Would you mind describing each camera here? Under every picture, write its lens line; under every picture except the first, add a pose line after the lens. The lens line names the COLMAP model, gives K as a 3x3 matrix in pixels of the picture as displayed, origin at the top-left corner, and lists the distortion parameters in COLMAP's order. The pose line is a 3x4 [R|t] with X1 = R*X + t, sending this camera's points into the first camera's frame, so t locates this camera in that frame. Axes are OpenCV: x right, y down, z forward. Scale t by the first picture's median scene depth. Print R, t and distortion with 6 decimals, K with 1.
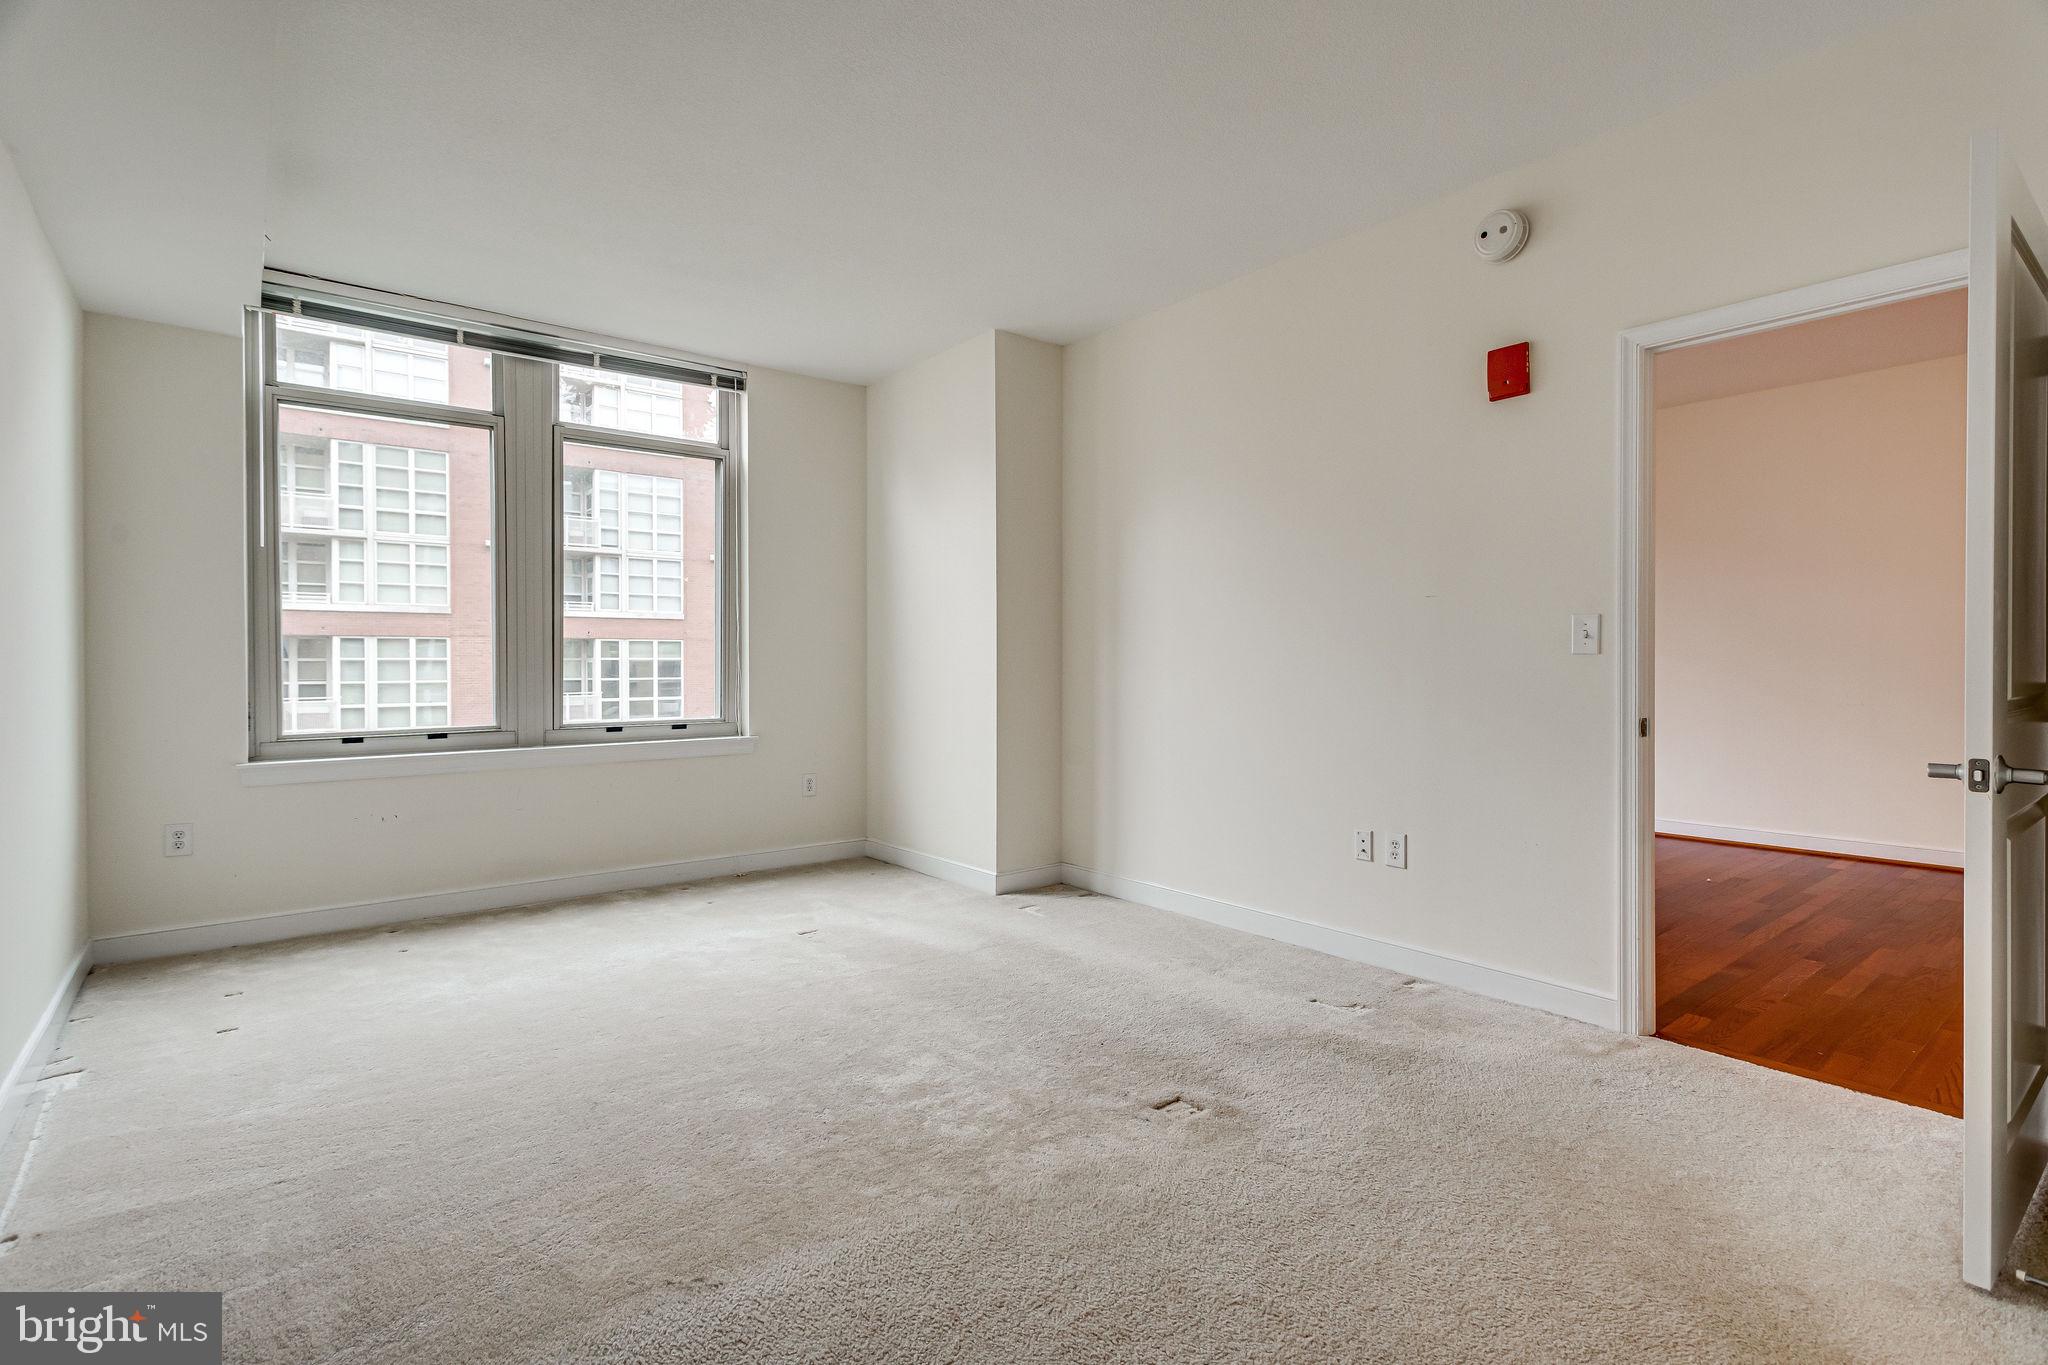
lens RADIAL K [[985.6, 0, 1025.7], [0, 985.6, 655.5], [0, 0, 1]] dist [0.001107, -0.000028]
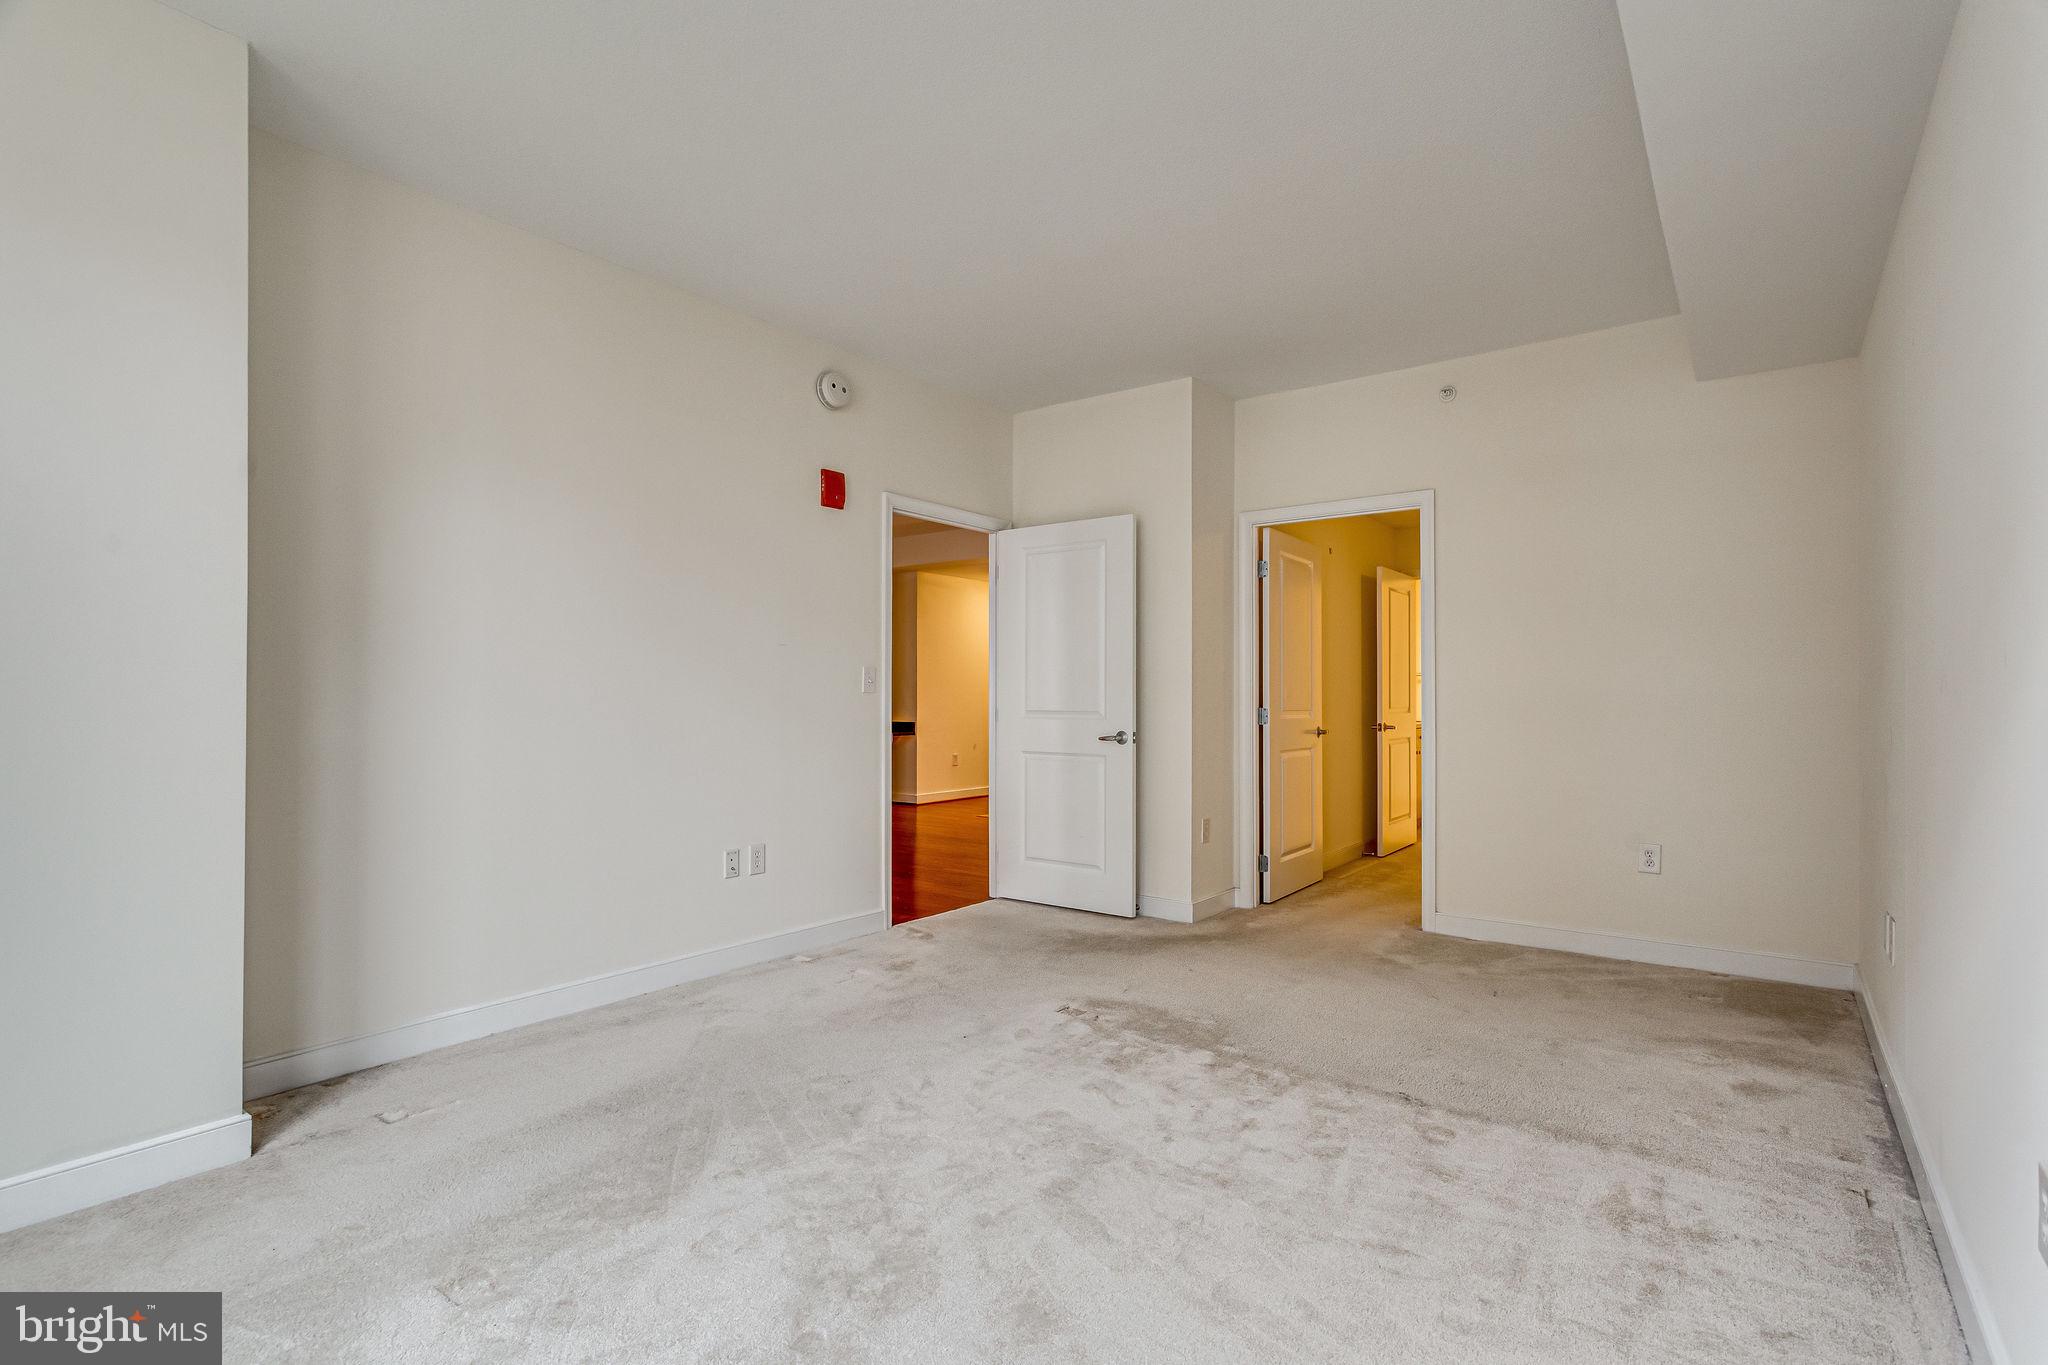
lens RADIAL K [[998.7, 0, 1011.1], [0, 998.7, 689.7], [0, 0, 1]] dist [0.002768, -0.000296]
pose [[-0.253448, 0.012623, 0.967267, -0.922343], [-0.002148, 0.999905, -0.013612, 0.013079], [-0.967347, -0.005528, -0.253397, 1.101640]]
